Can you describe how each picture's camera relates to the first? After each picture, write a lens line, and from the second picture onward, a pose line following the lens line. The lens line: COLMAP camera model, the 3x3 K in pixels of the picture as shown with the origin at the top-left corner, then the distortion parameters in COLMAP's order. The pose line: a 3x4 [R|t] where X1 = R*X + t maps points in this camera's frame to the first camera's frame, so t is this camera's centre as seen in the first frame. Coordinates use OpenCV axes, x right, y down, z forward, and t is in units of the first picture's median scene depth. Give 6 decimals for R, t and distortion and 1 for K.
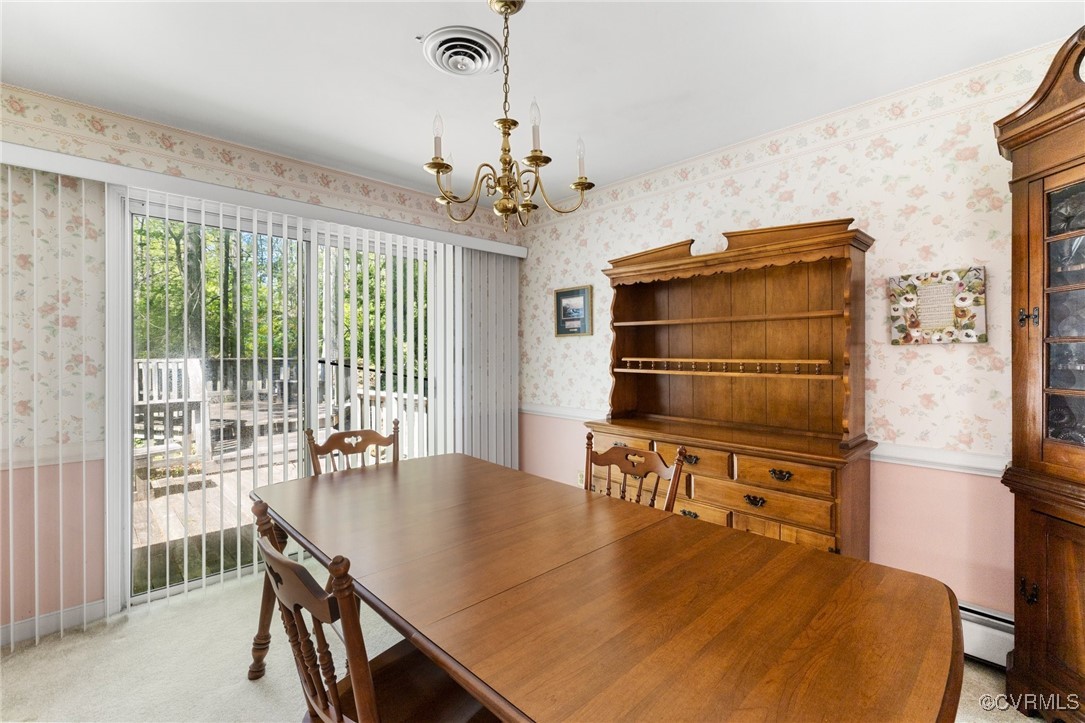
lens RADIAL K [[479.6, 0, 538.9], [0, 479.6, 356.6], [0, 0, 1]] dist [-0.003899, 0.001502]
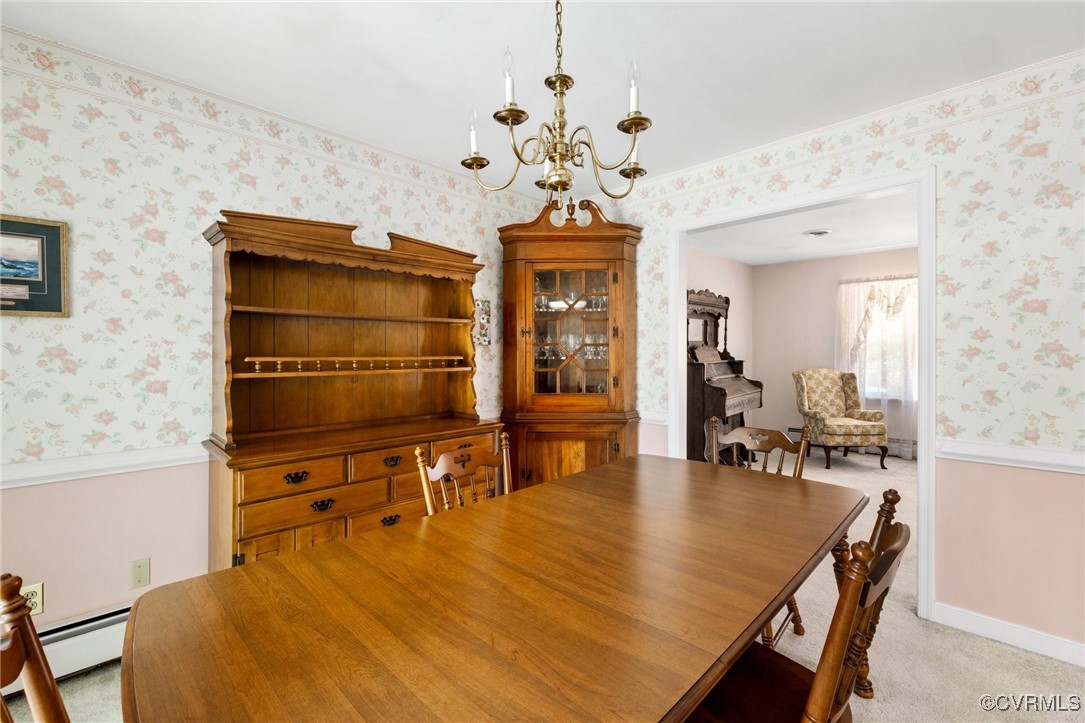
lens RADIAL K [[479.6, 0, 537.3], [0, 479.6, 359.8], [0, 0, 1]] dist [-0.003899, 0.001502]
pose [[-0.018910, -0.018377, 0.999652, -0.591548], [0.004490, 0.999819, 0.018465, -0.005795], [-0.999811, 0.004838, -0.018824, 0.656810]]
